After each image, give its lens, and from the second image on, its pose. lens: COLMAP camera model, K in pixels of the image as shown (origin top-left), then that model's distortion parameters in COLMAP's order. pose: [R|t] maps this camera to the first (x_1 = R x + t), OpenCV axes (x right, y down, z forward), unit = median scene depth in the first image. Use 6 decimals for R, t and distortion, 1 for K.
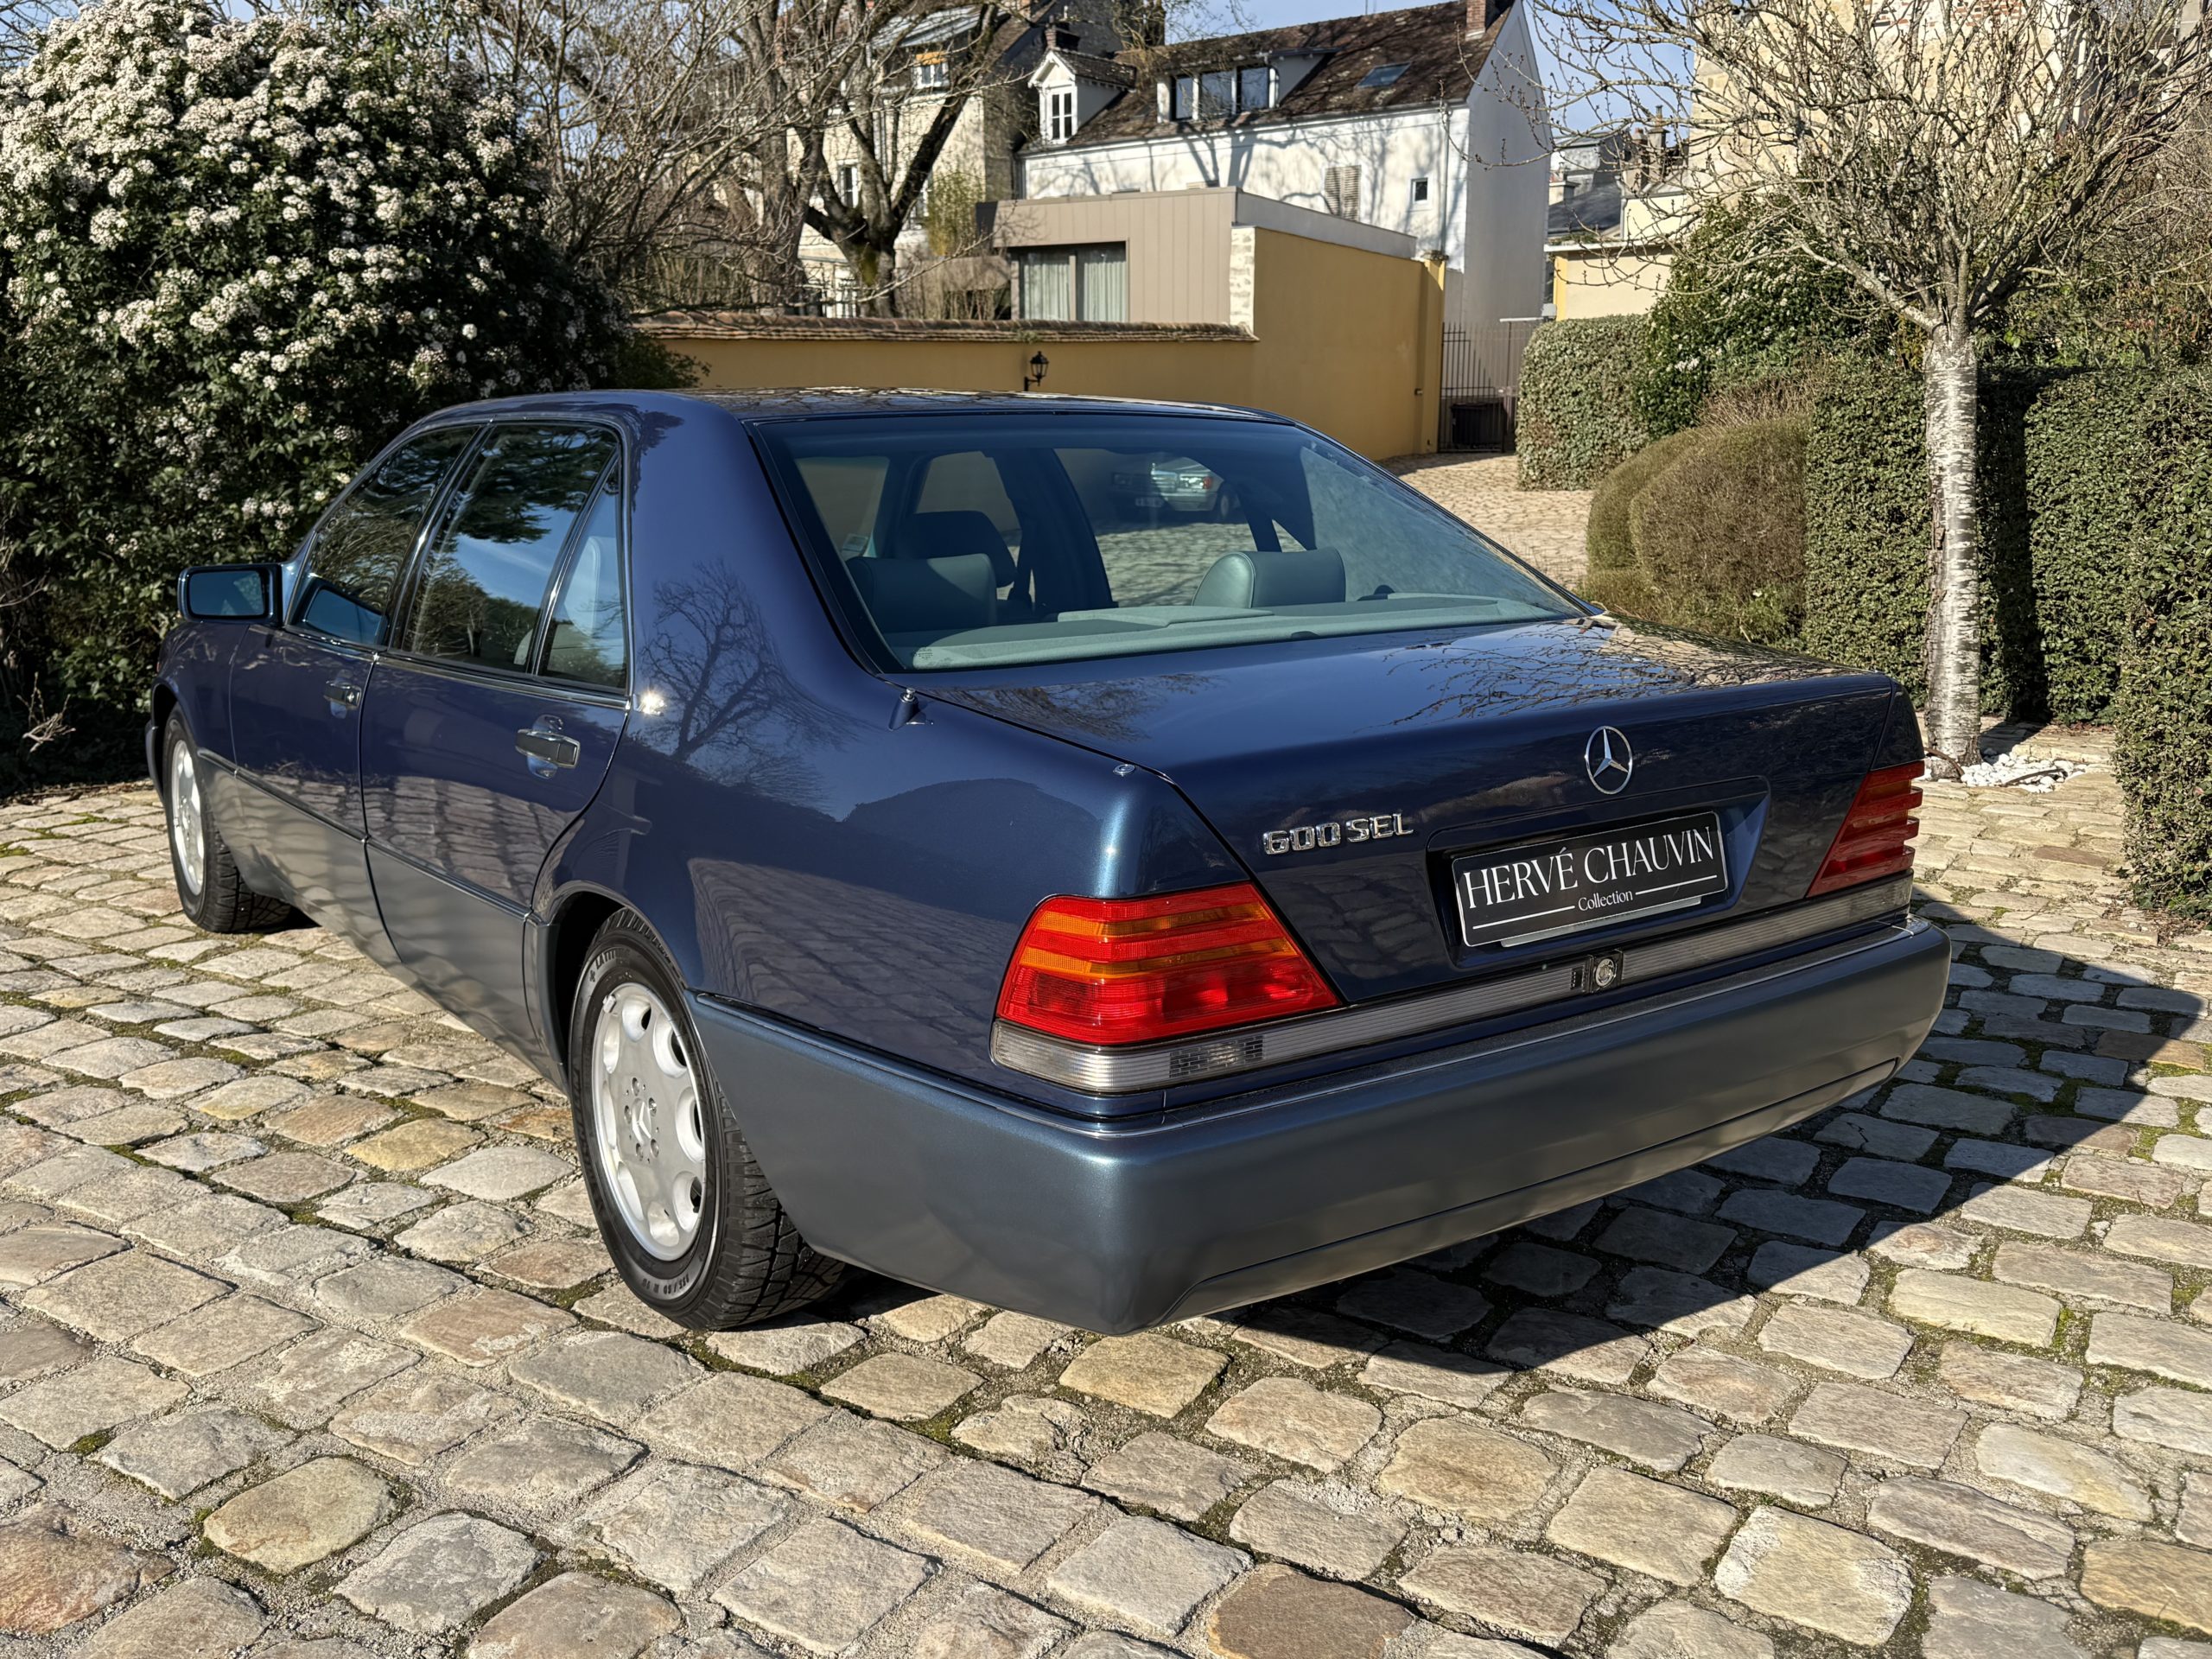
lens RADIAL K [[1969.4, 0, 1097.8], [0, 1969.4, 828.3], [0, 0, 1]] dist [0.159473, -0.318173]
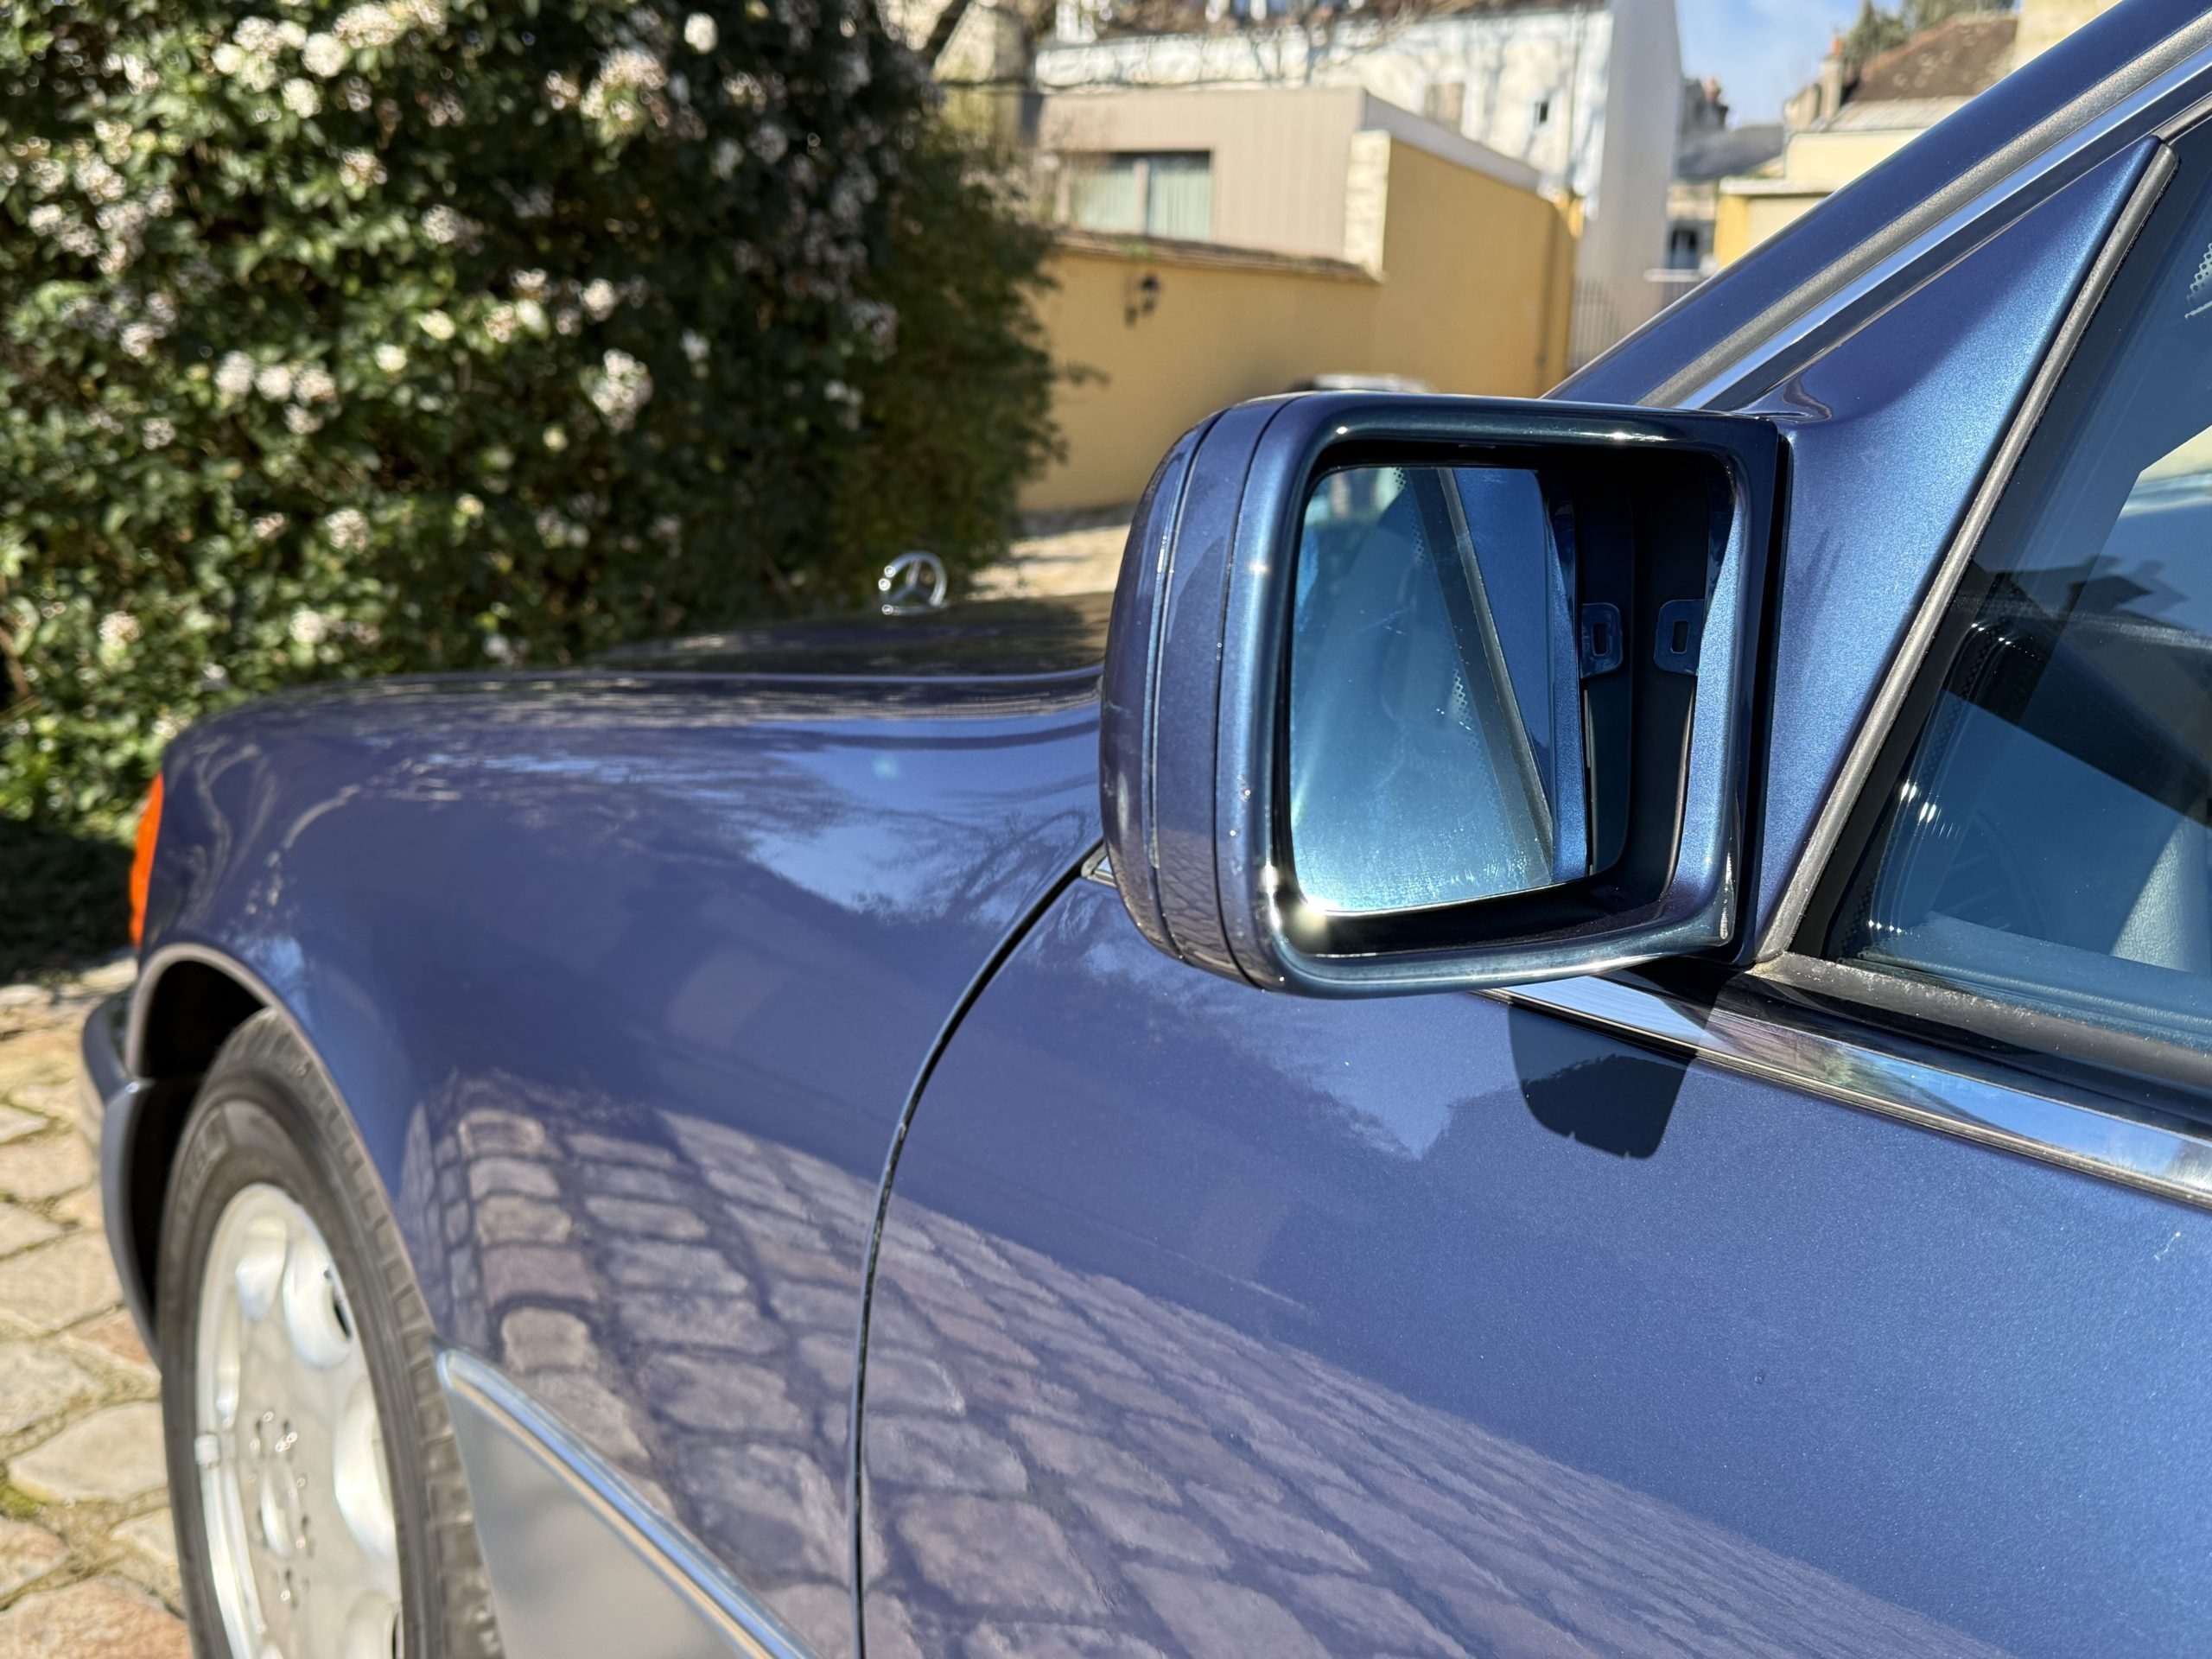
lens RADIAL K [[2234.9, 0, 1106.0], [0, 2234.9, 829.5], [0, 0, 1]] dist [0.164405, -0.361263]
pose [[0.998171, 0.036266, 0.048373, -0.565404], [-0.035660, 0.999275, -0.013327, -0.132687], [-0.048821, 0.011578, 0.998740, 1.094991]]
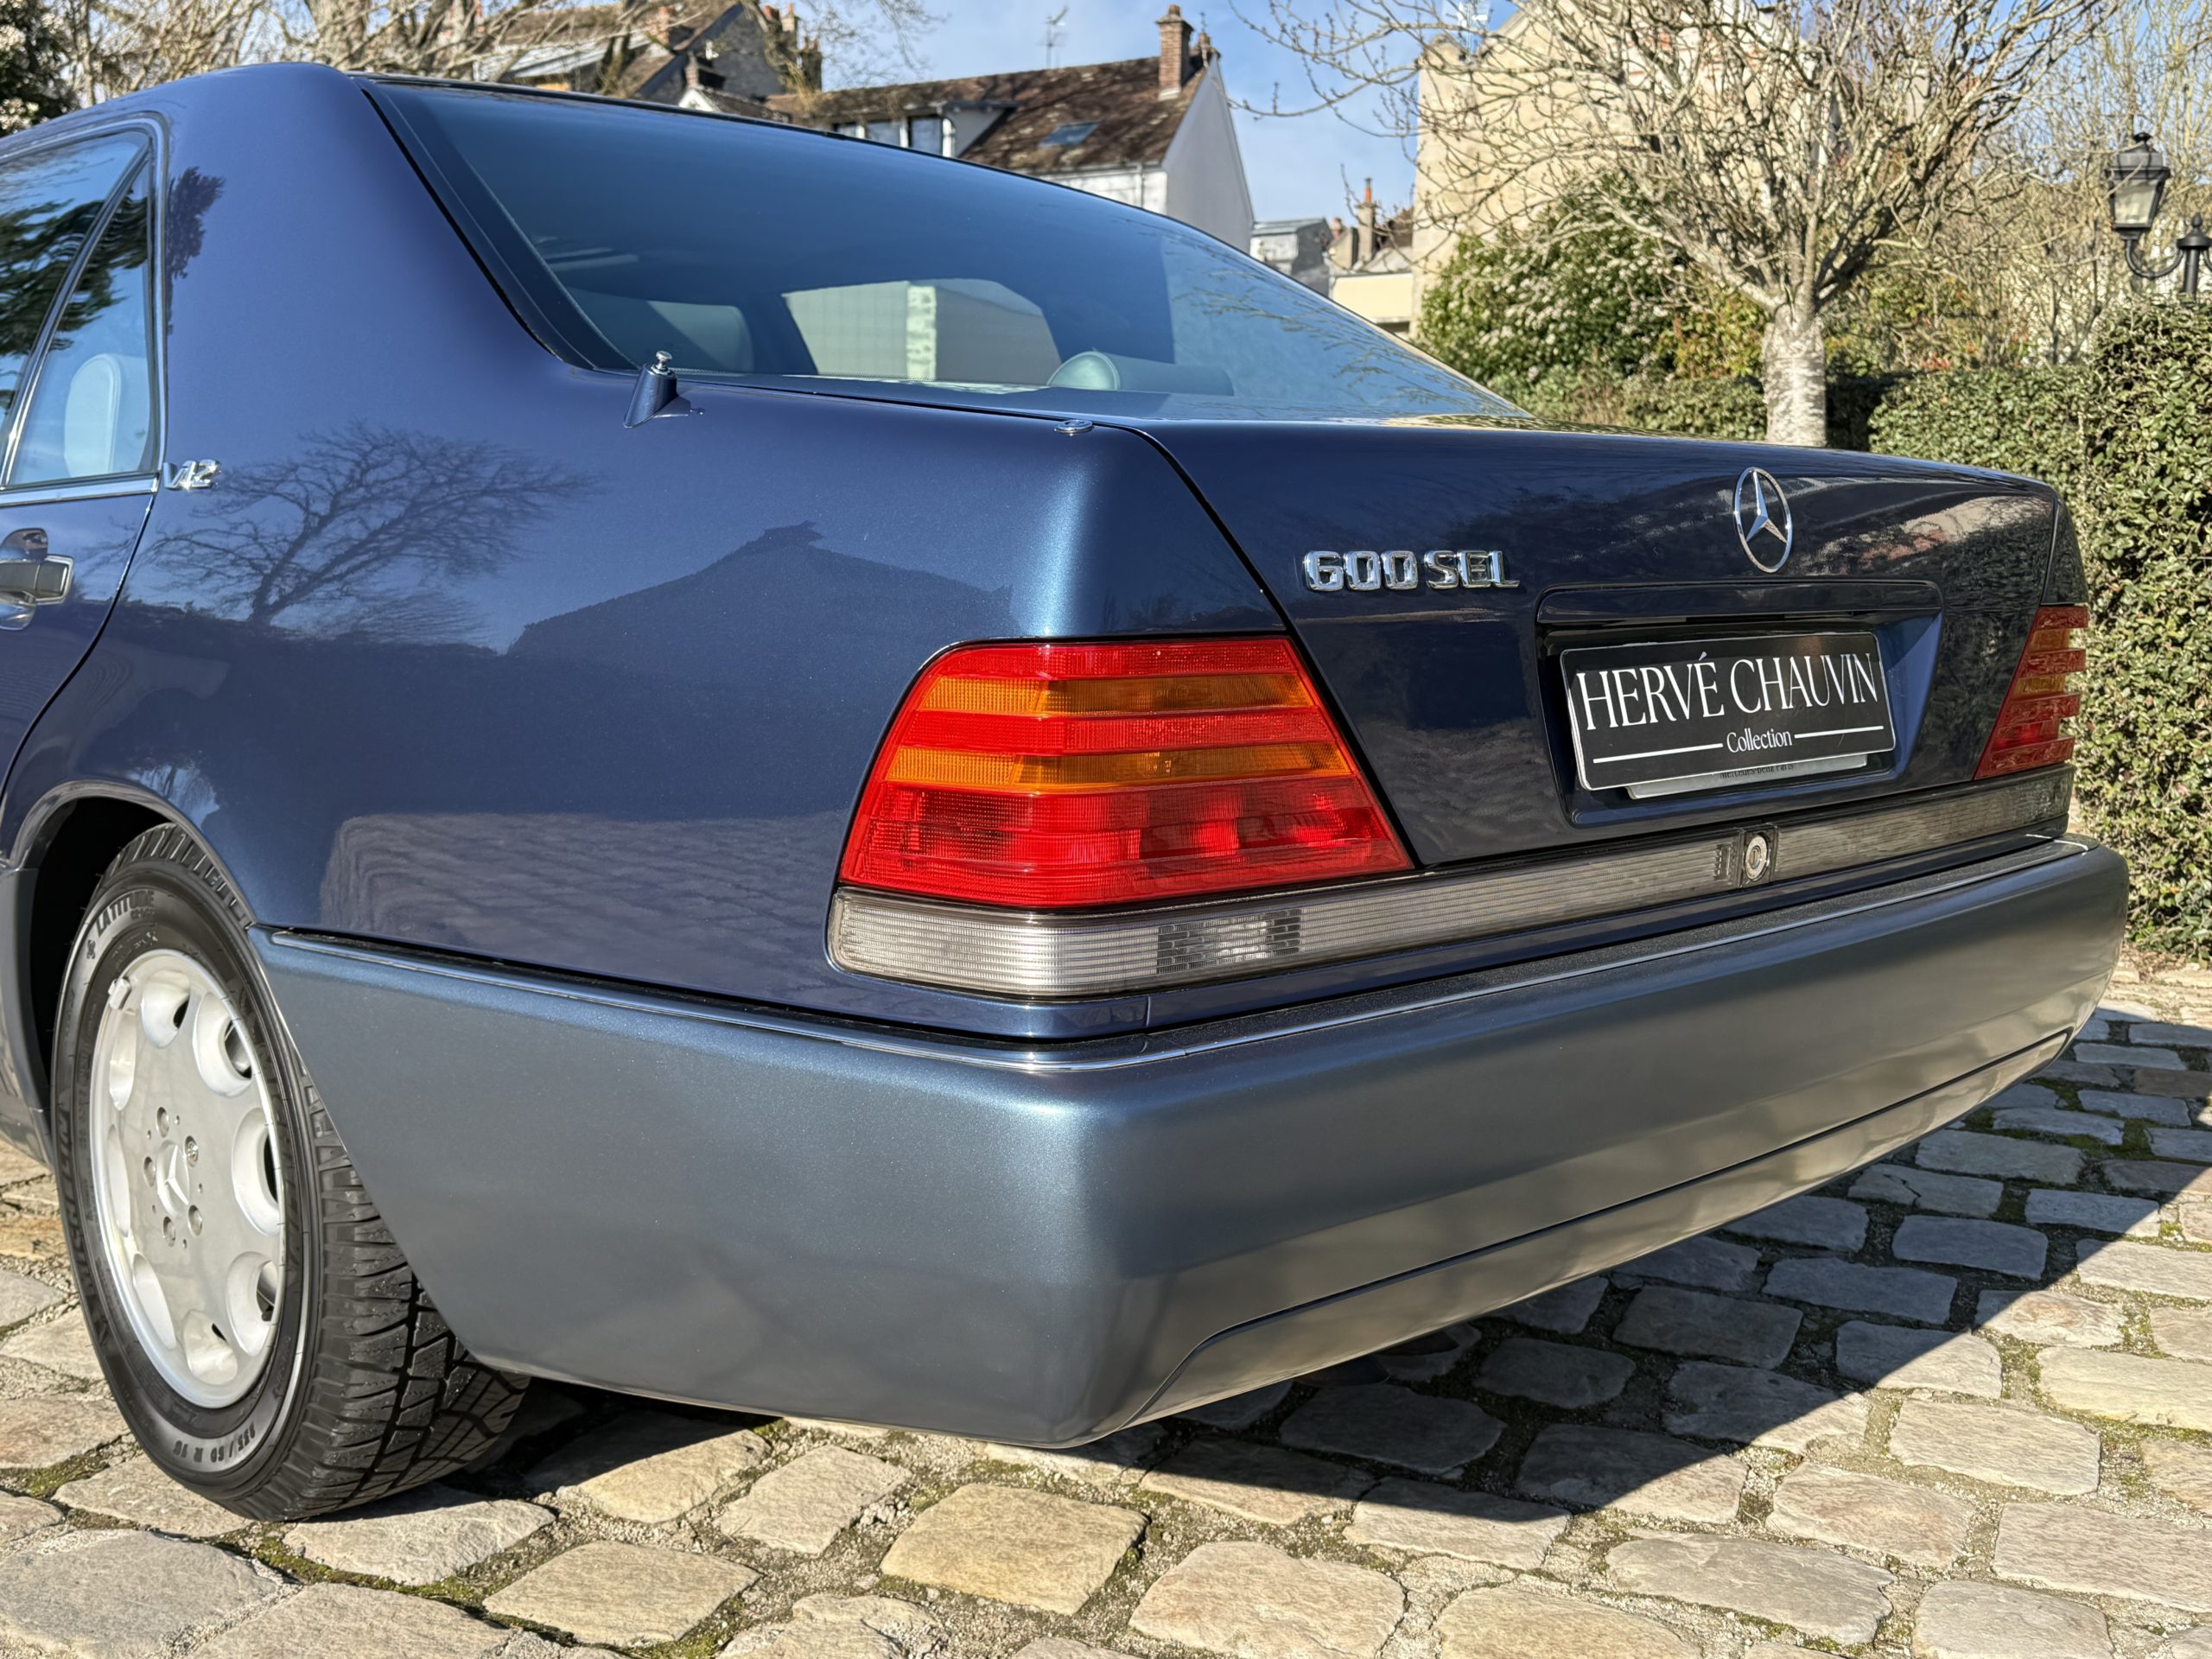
lens RADIAL K [[2234.9, 0, 1106.0], [0, 2234.9, 829.5], [0, 0, 1]] dist [0.164405, -0.361263]
pose [[0.987455, -0.005989, 0.157786, -0.048752], [0.017094, 0.997462, -0.069118, 0.079497], [-0.156972, 0.070948, 0.985051, 0.224700]]
